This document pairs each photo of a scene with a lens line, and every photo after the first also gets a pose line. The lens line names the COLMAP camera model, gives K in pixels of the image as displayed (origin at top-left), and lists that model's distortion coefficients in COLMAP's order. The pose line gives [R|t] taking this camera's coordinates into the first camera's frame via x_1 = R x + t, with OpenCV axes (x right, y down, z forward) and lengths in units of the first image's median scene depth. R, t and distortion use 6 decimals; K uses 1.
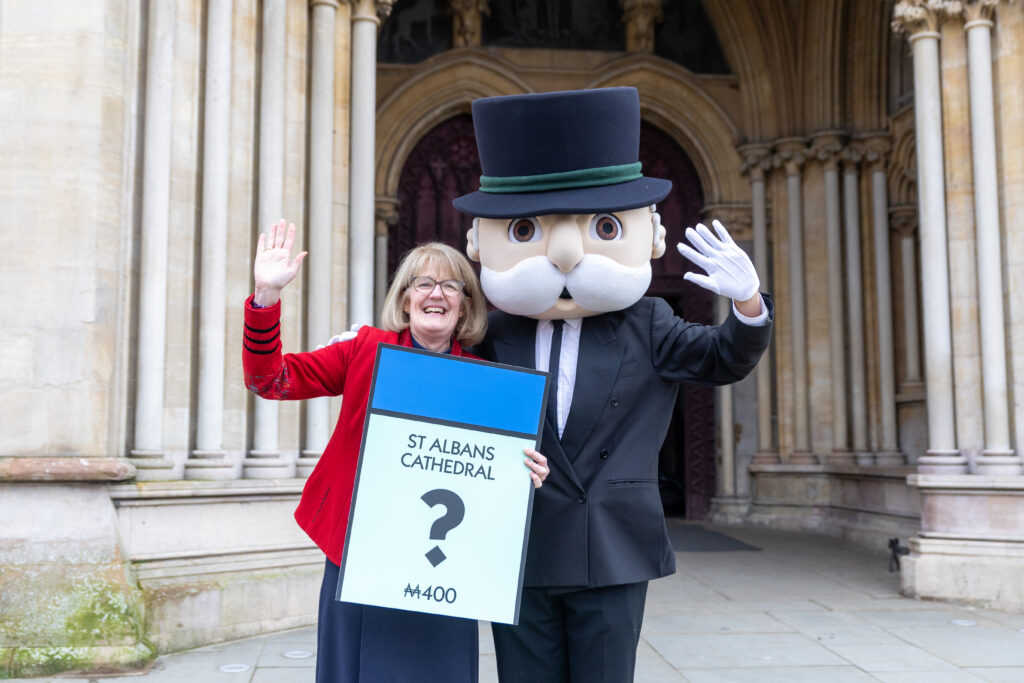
lens RADIAL K [[1167.0, 0, 509.2], [0, 1167.0, 325.2], [0, 0, 1]] dist [-0.012420, 0.024499]
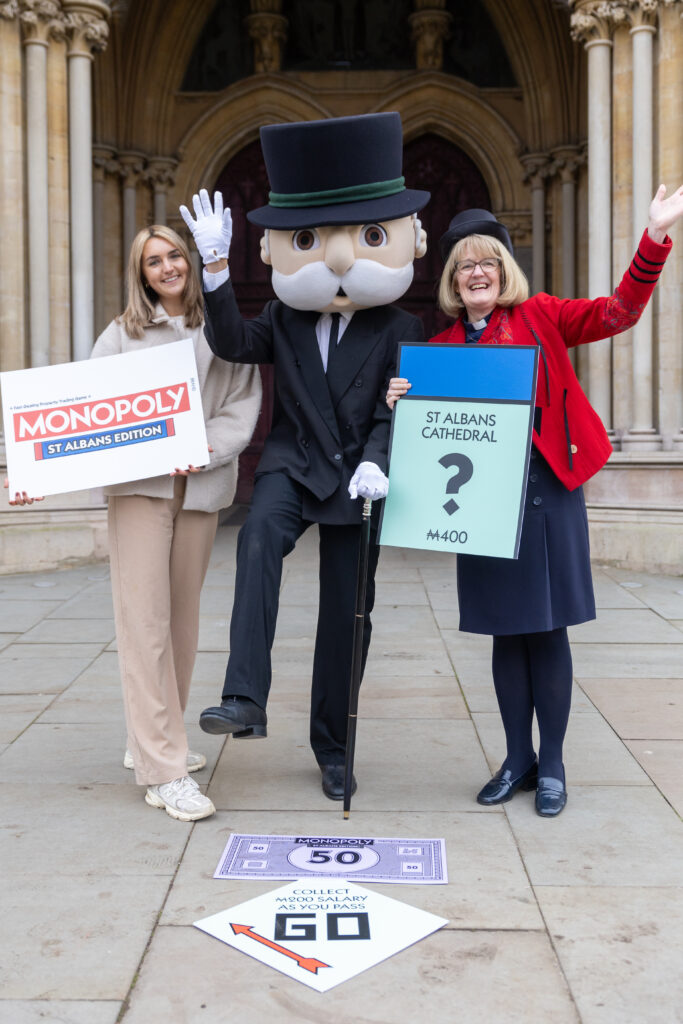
lens RADIAL K [[1086.5, 0, 348.2], [0, 1086.5, 478.7], [0, 0, 1]] dist [-0.015389, 0.017090]
pose [[0.991729, -0.001426, -0.128338, 0.170596], [0.017808, 0.991795, 0.126594, 0.011261], [0.127104, -0.127832, 0.983617, -0.036968]]
